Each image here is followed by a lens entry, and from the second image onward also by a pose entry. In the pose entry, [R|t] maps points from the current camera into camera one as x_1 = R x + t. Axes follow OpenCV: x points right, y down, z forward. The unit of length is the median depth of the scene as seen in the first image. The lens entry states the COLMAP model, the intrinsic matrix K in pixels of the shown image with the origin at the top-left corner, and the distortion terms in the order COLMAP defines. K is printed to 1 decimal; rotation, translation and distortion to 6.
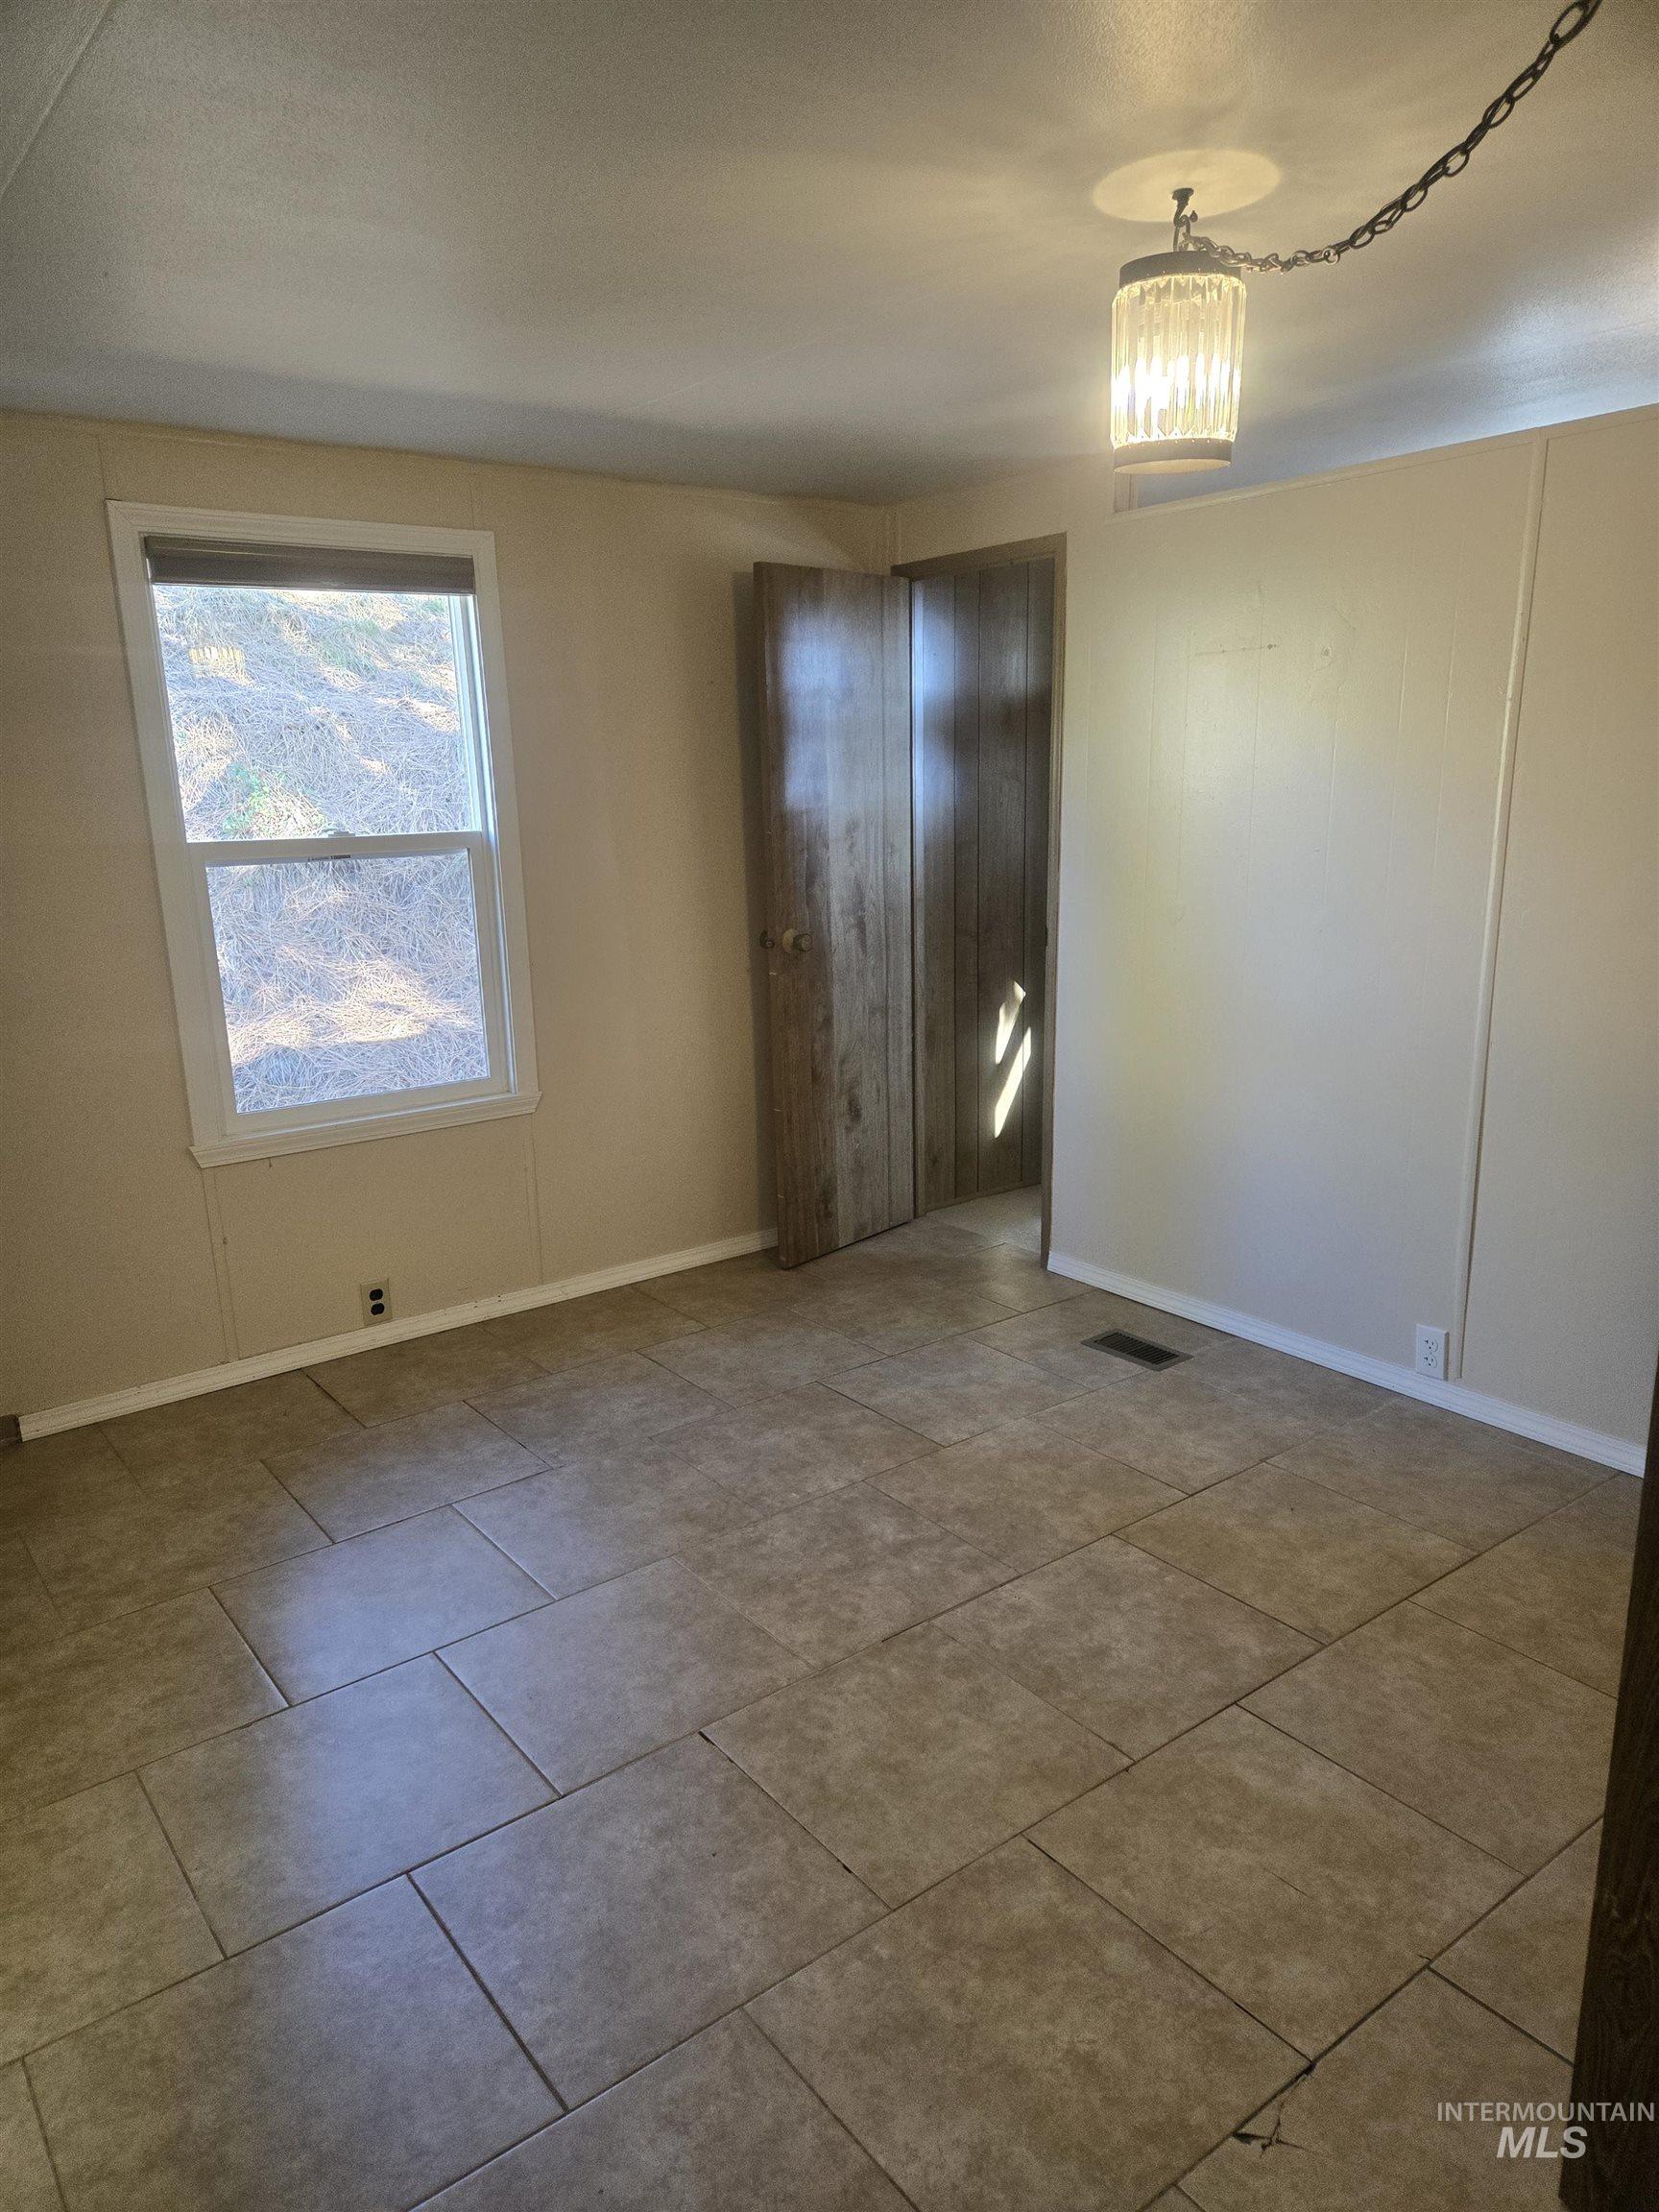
lens RADIAL K [[1453.6, 0, 829.5], [0, 1453.6, 1106.0], [0, 0, 1]] dist [0.002926, -0.000227]
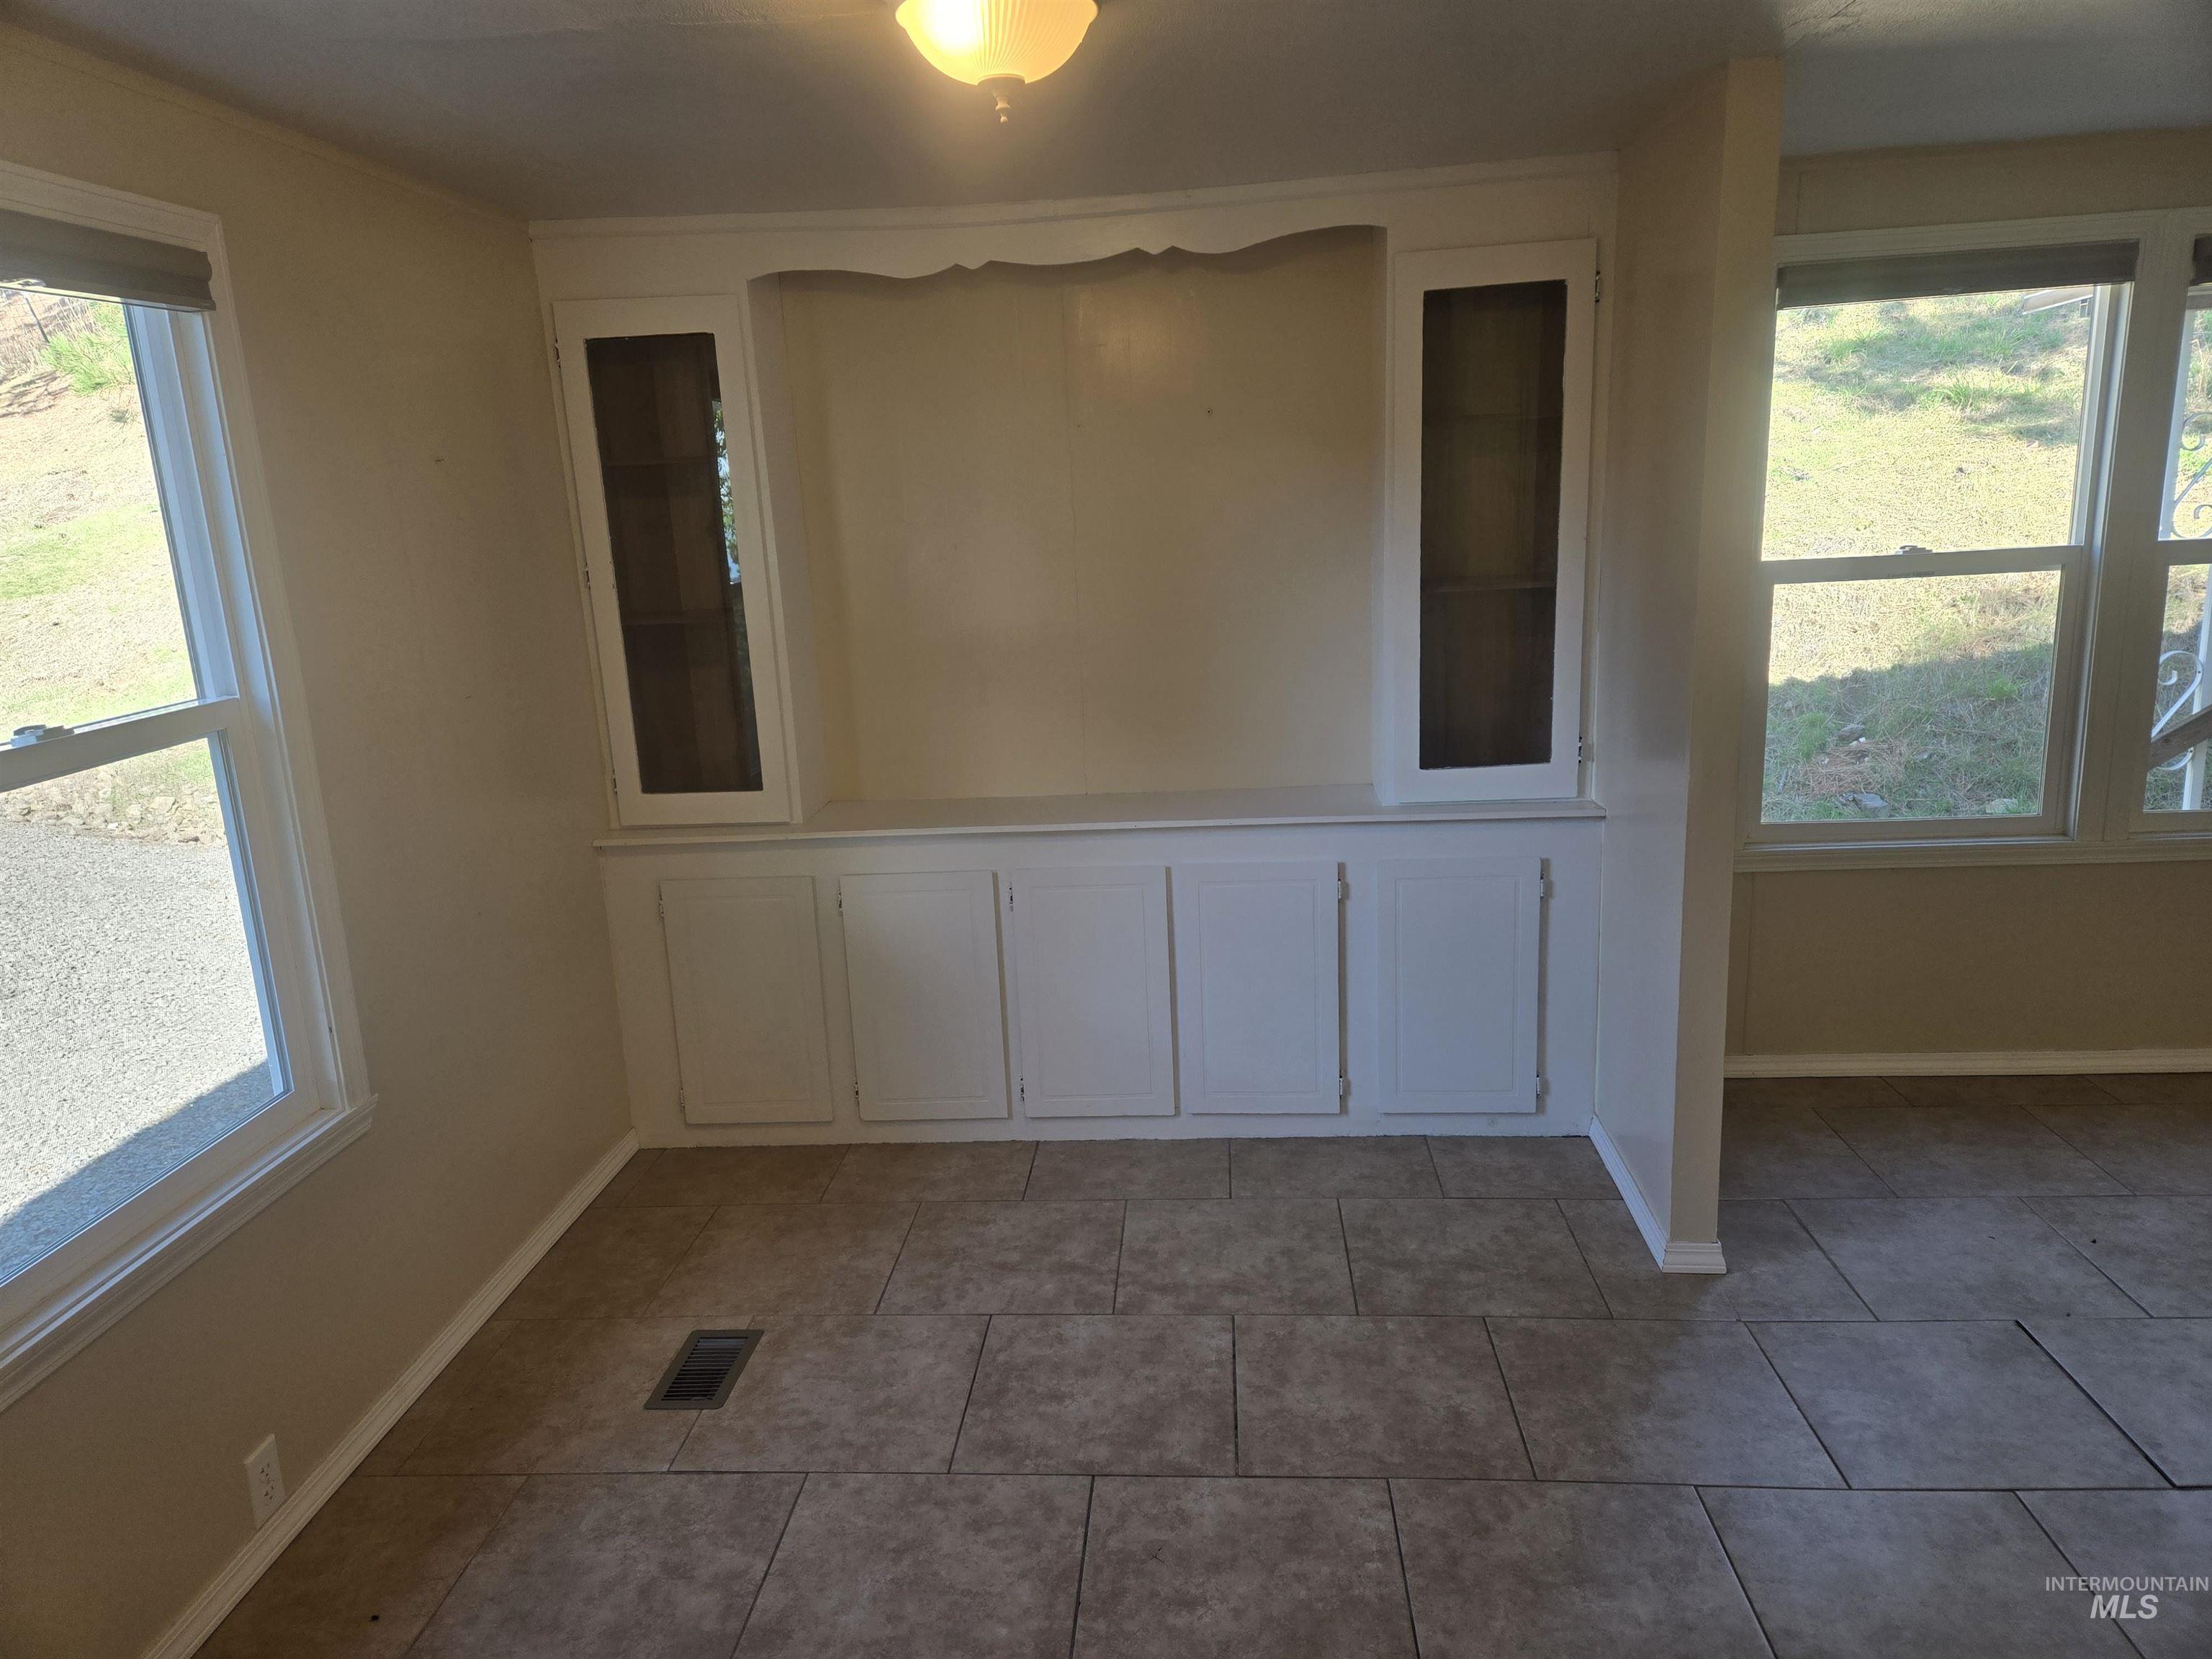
lens RADIAL K [[1475.0, 0, 1106.0], [0, 1475.0, 829.5], [0, 0, 1]] dist [0.027835, -0.000637]
pose [[-0.671677, 0.209156, -0.710707, 0.918355], [-0.122461, 0.914777, 0.384949, -0.396986], [0.730653, 0.345595, -0.588821, 1.428761]]
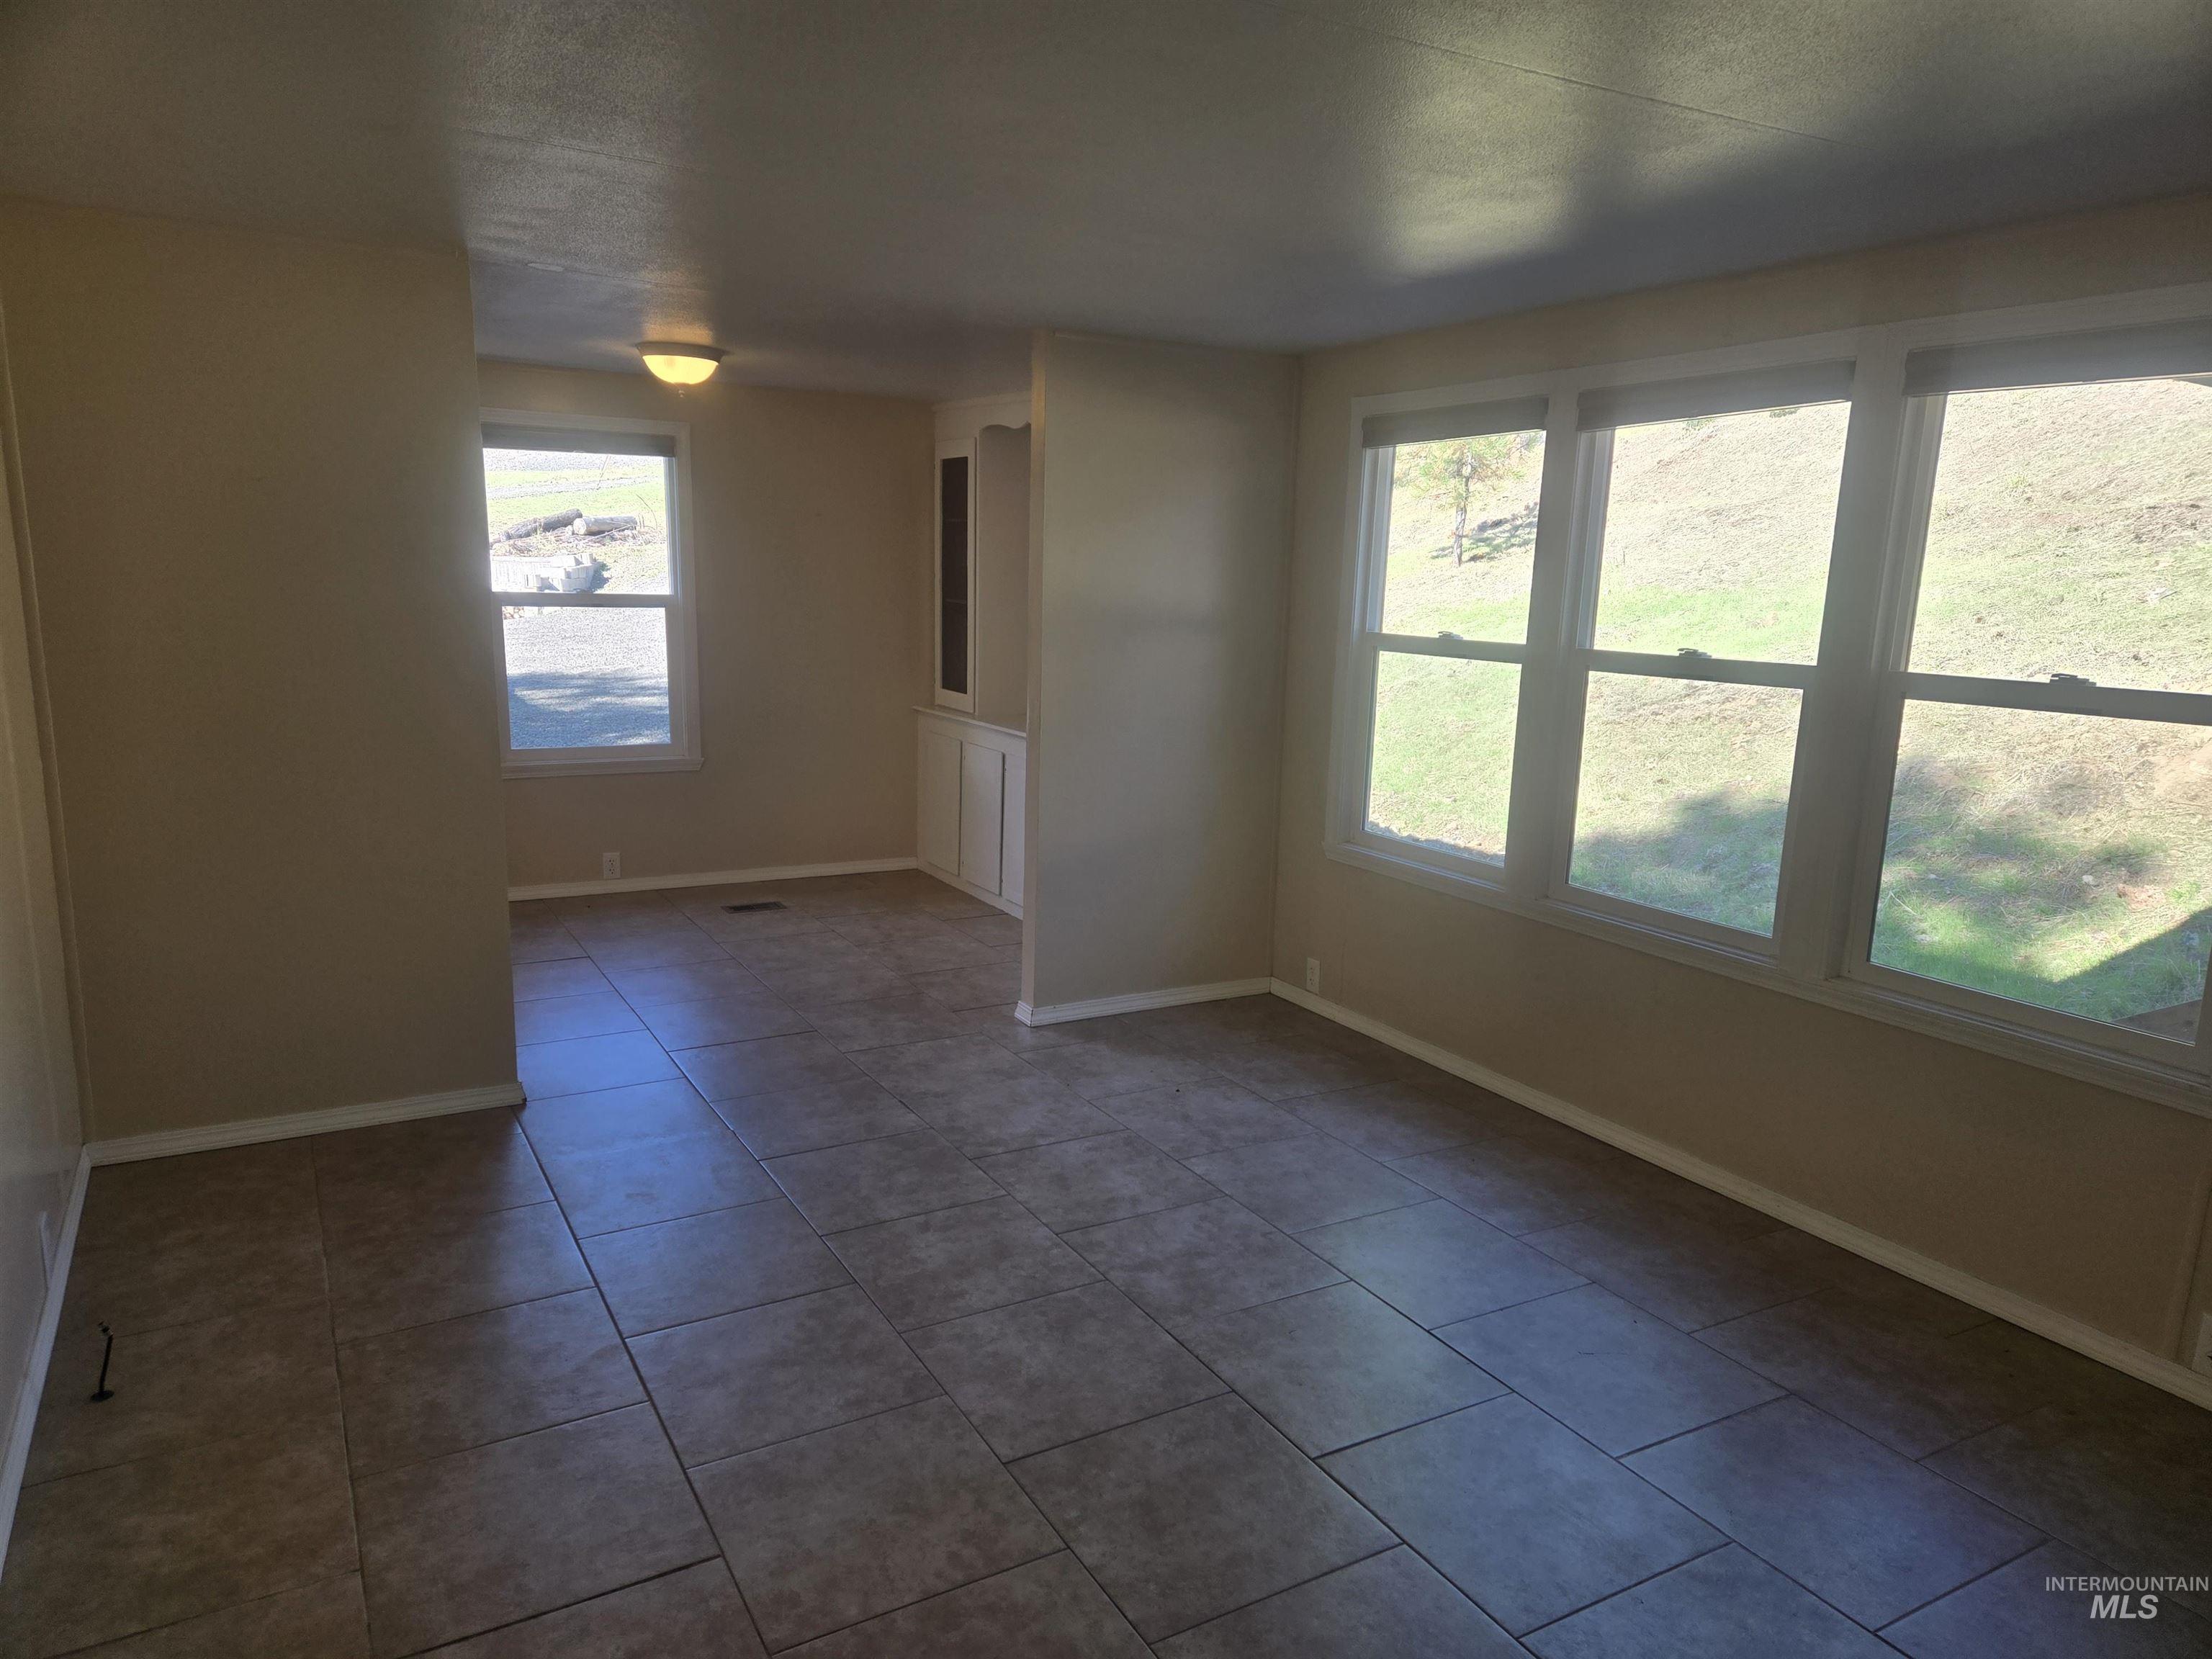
lens RADIAL K [[1475.0, 0, 1106.0], [0, 1475.0, 829.5], [0, 0, 1]] dist [0.027835, -0.000637]
pose [[-0.988970, -0.034700, 0.143993, -0.368559], [0.027526, 0.912175, 0.408875, -0.686182], [-0.145534, 0.408328, -0.901159, 2.691246]]
